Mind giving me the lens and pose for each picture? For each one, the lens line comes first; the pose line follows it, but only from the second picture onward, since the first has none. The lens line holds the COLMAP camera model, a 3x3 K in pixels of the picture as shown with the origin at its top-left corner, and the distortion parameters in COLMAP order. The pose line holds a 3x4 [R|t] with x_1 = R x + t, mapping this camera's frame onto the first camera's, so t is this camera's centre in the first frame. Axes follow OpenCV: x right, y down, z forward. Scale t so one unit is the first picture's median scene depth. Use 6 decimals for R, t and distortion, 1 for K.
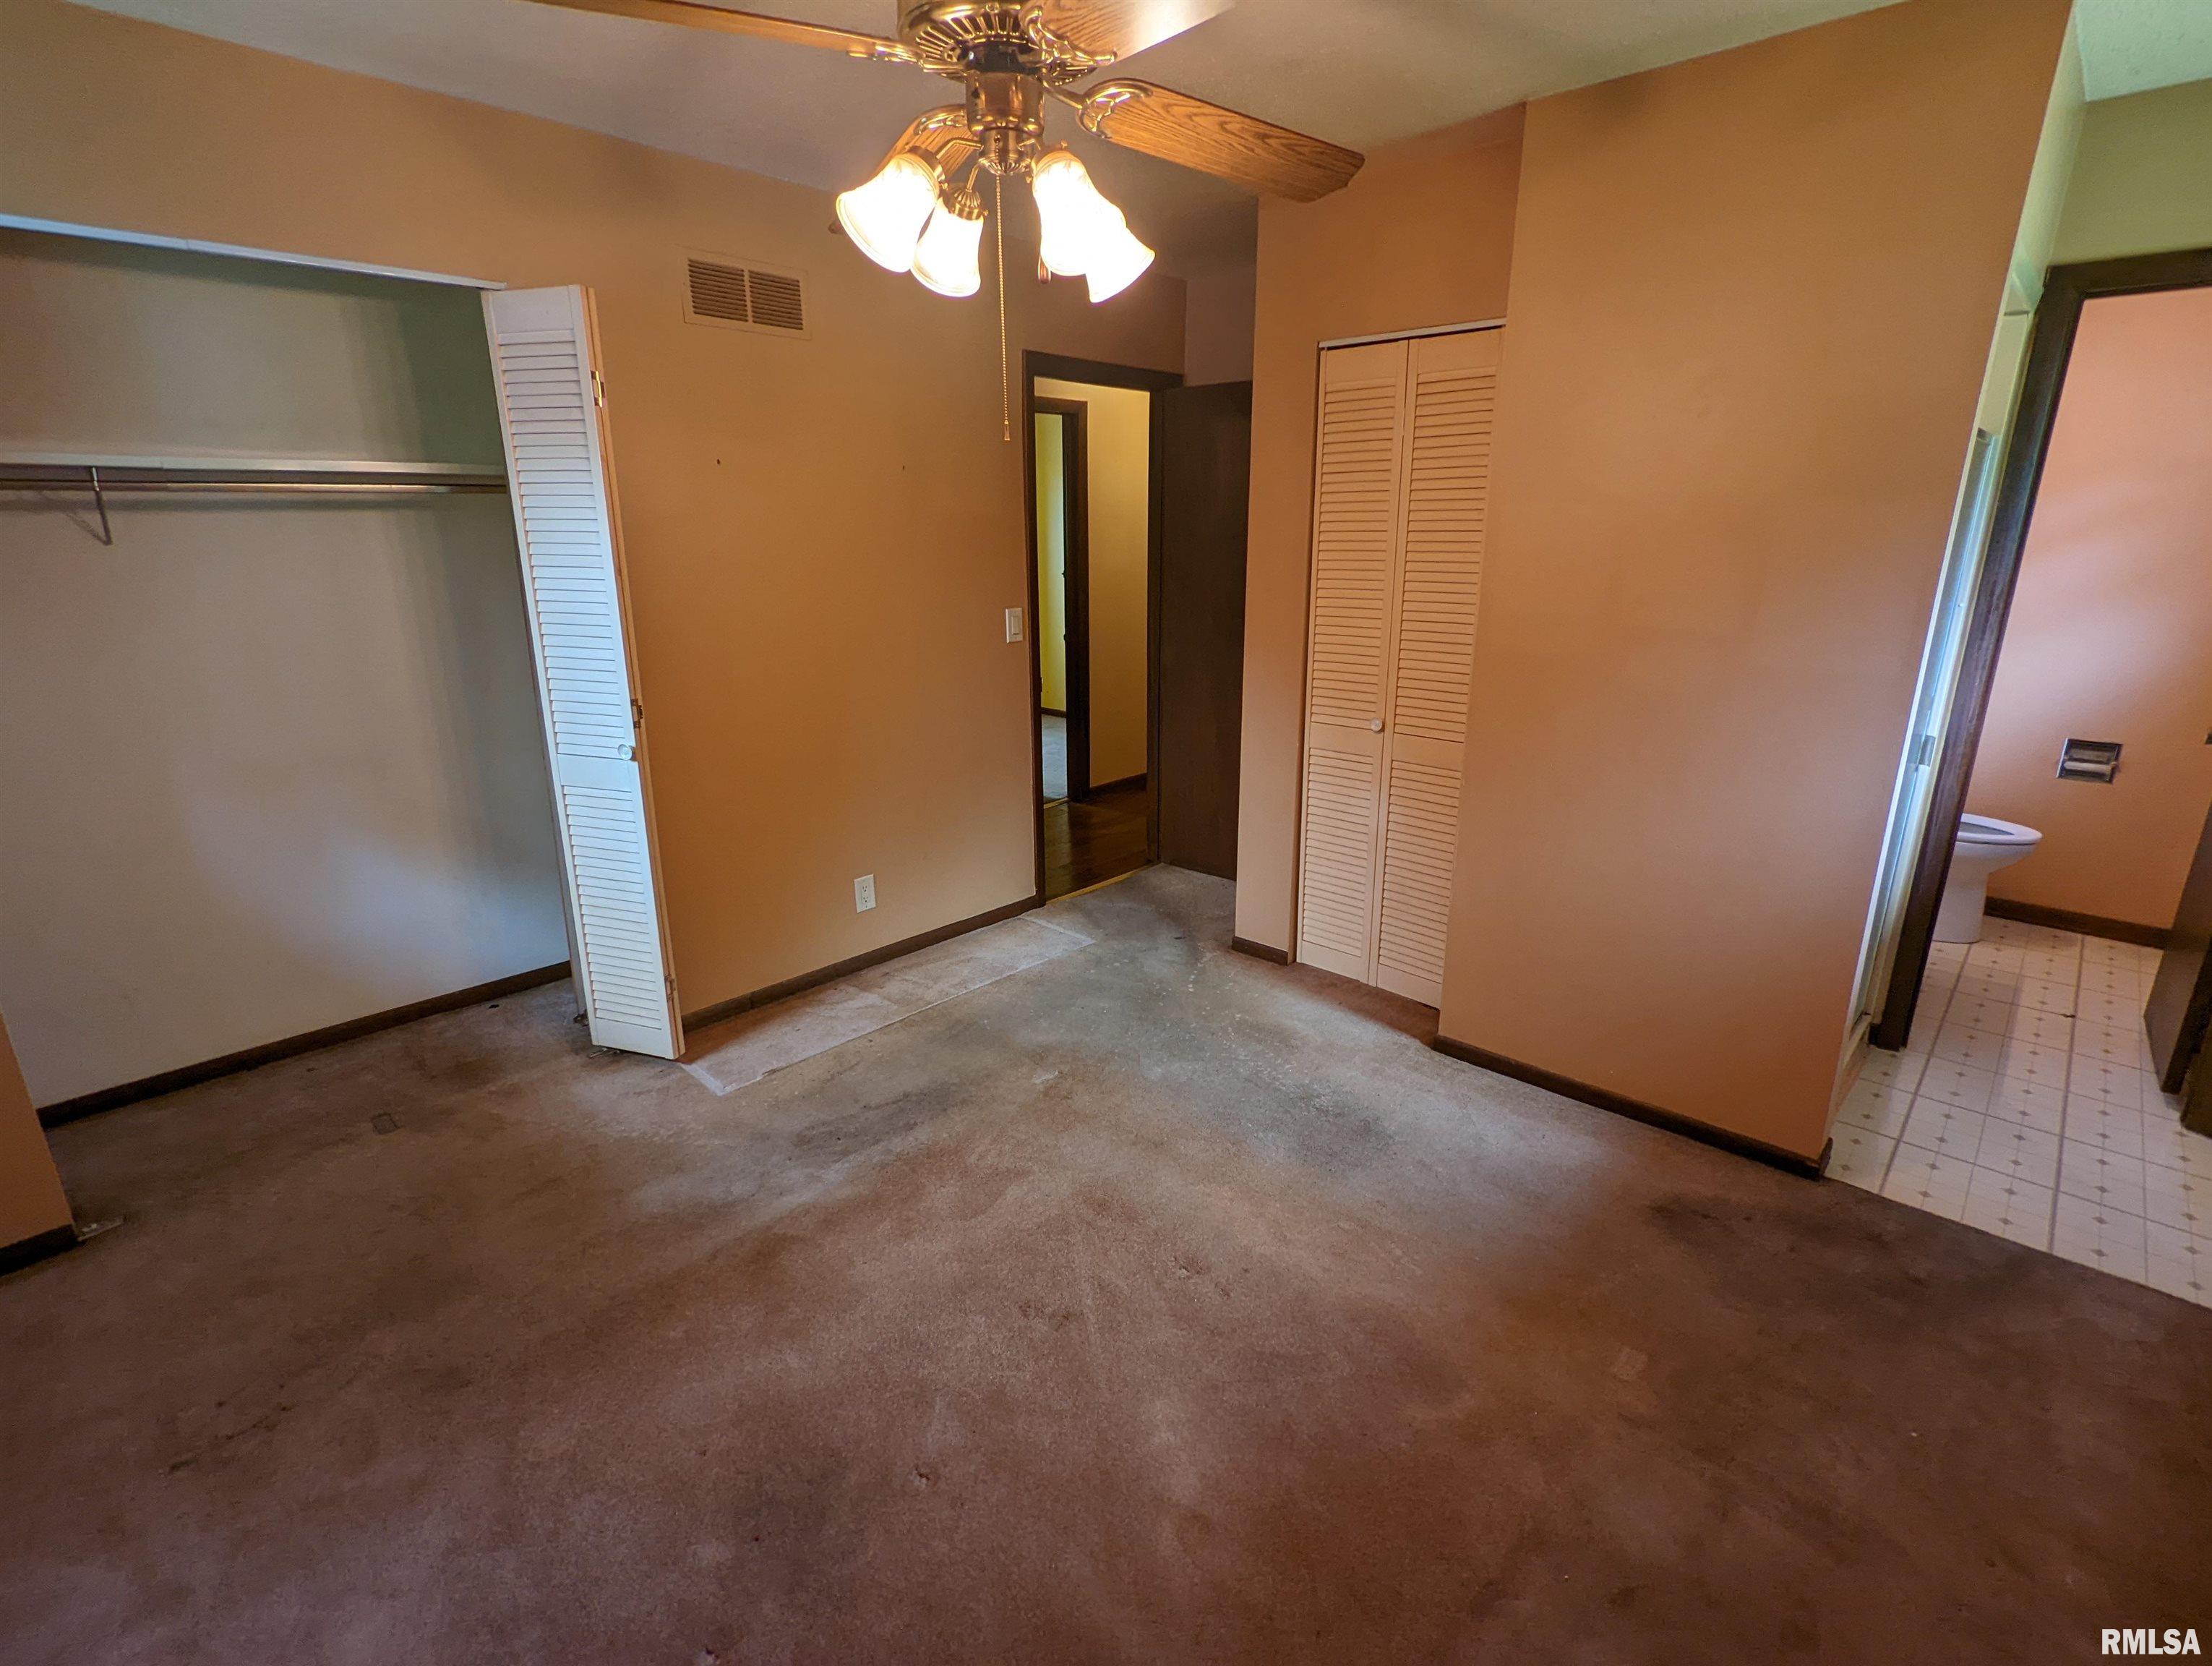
lens RADIAL K [[1046.5, 0, 1098.0], [0, 1046.5, 821.2], [0, 0, 1]] dist [-0.002611, -0.000823]
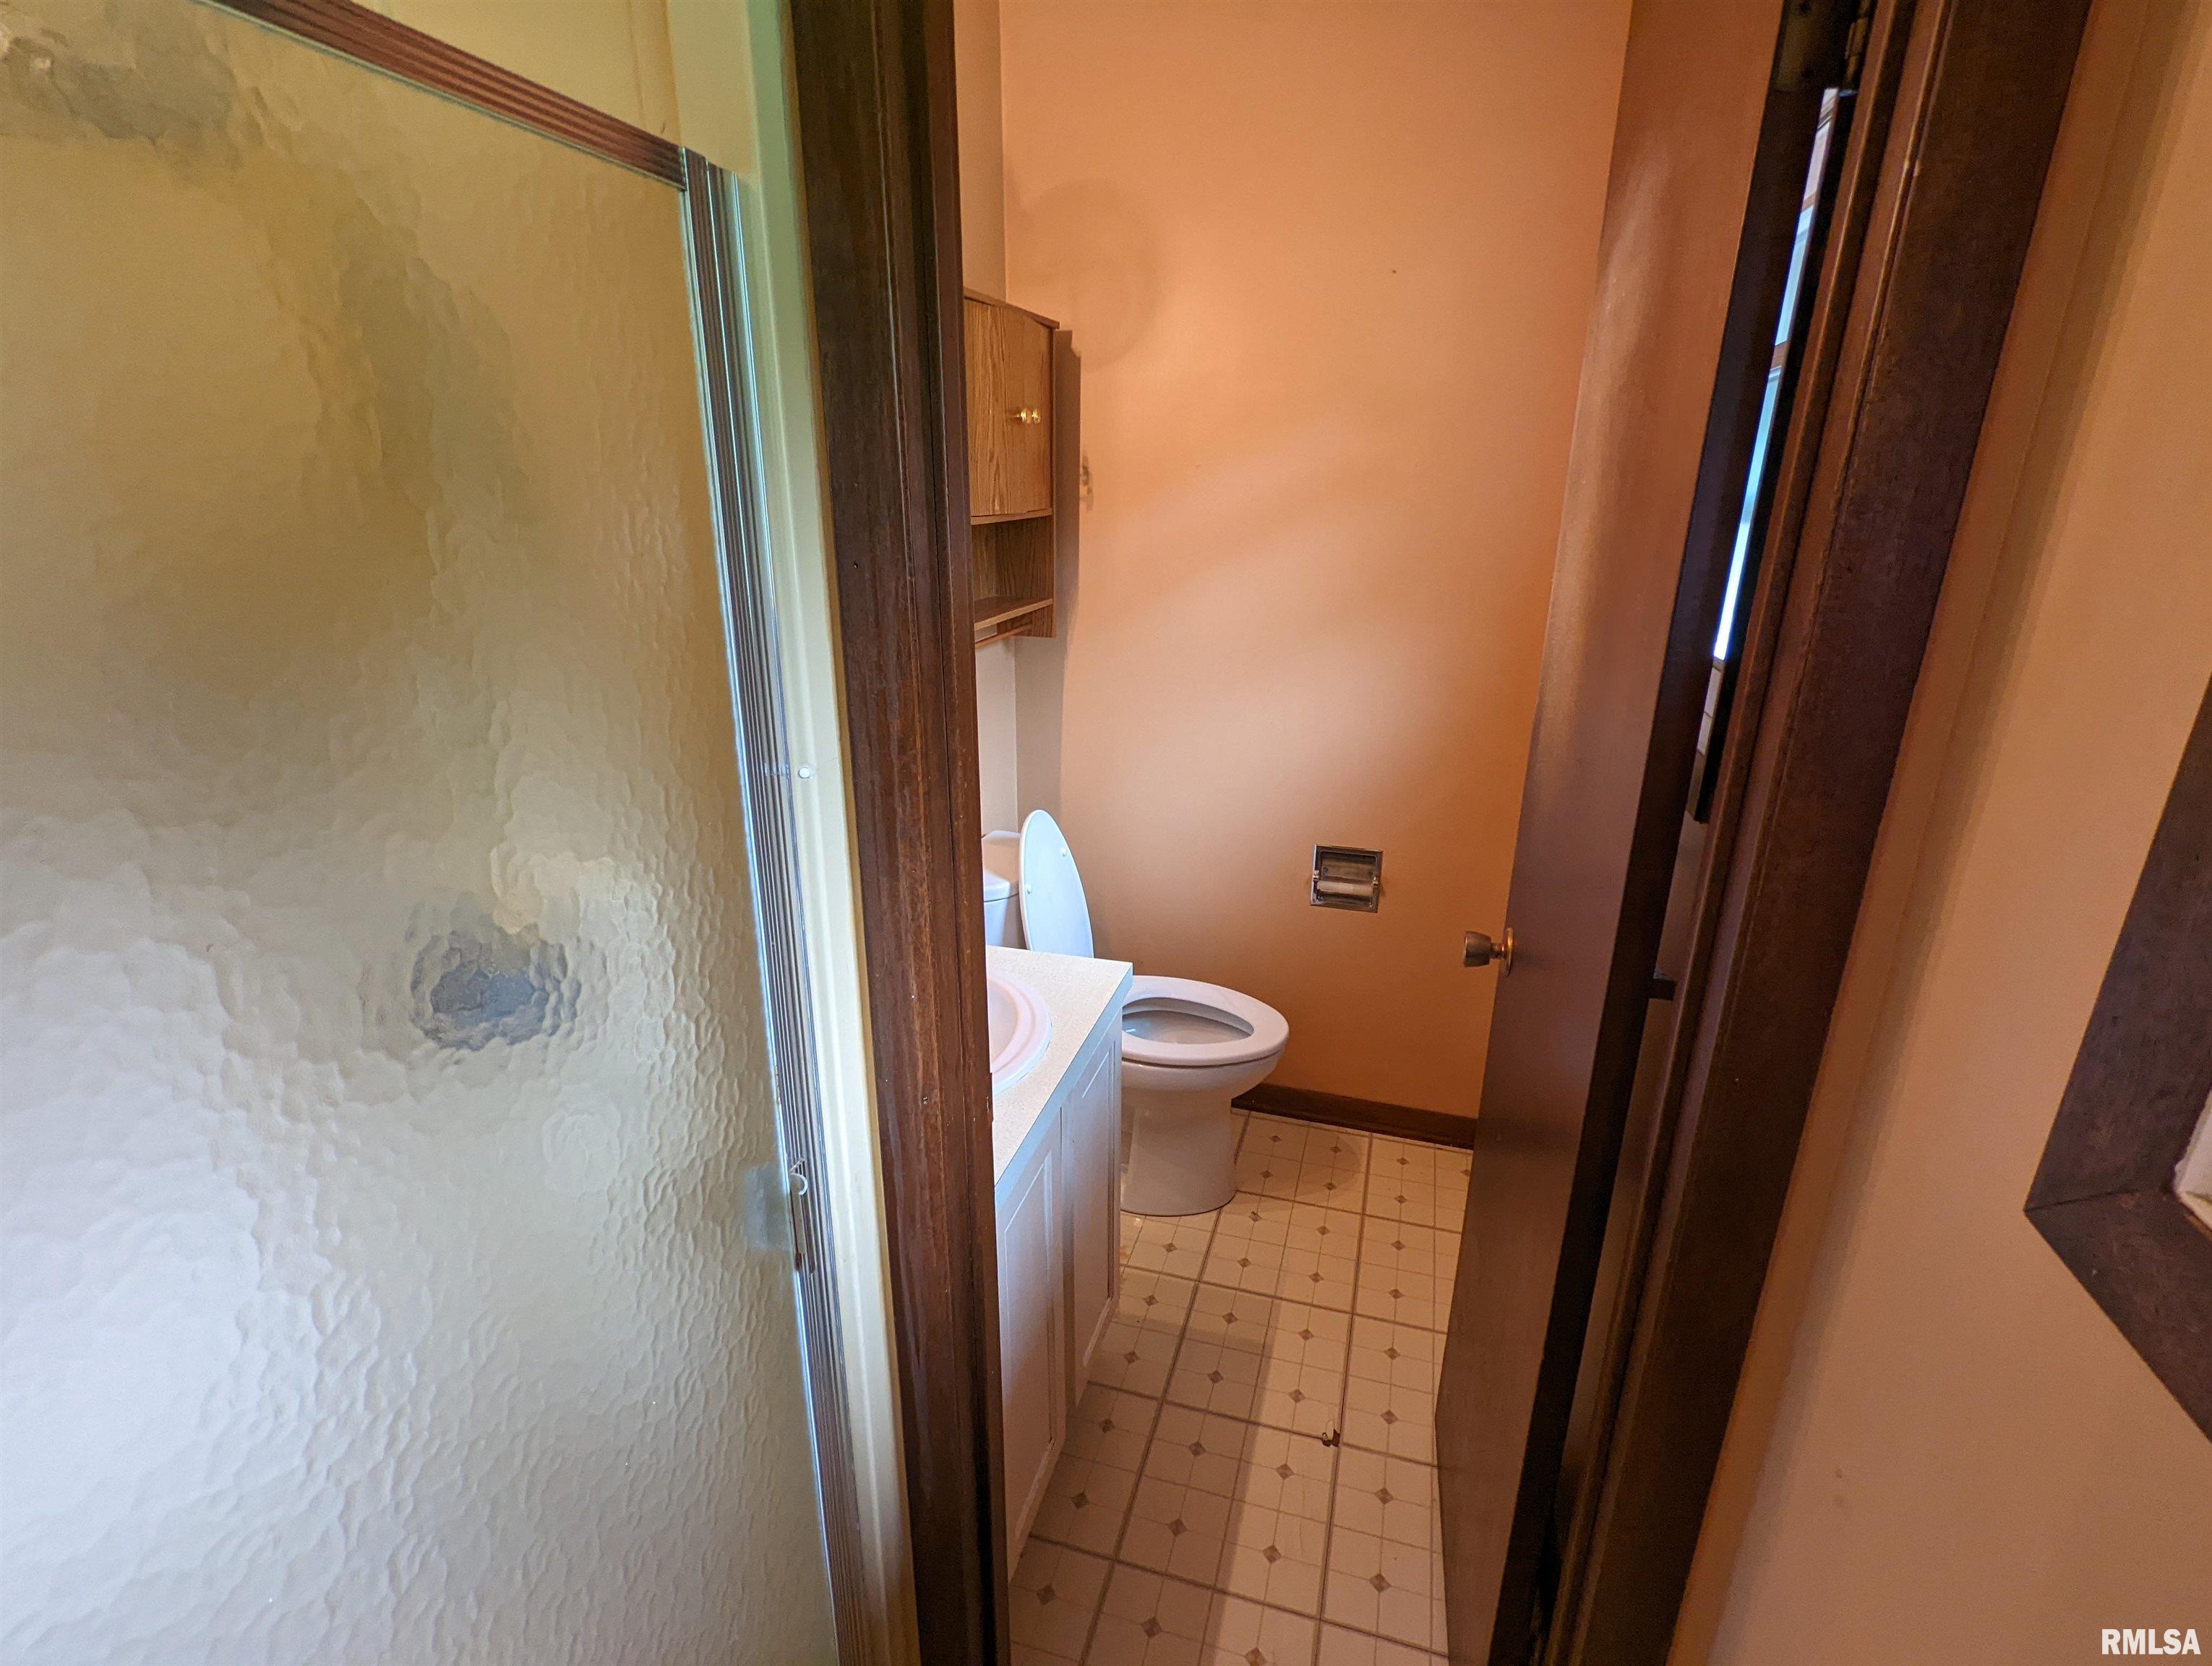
lens RADIAL K [[1046.5, 0, 1109.2], [0, 1046.5, 837.2], [0, 0, 1]] dist [-0.002611, -0.000823]
pose [[0.892492, -0.141134, 0.428415, 0.562519], [0.119890, 0.989849, 0.076330, -0.148401], [-0.434839, -0.016761, 0.900352, 0.501396]]
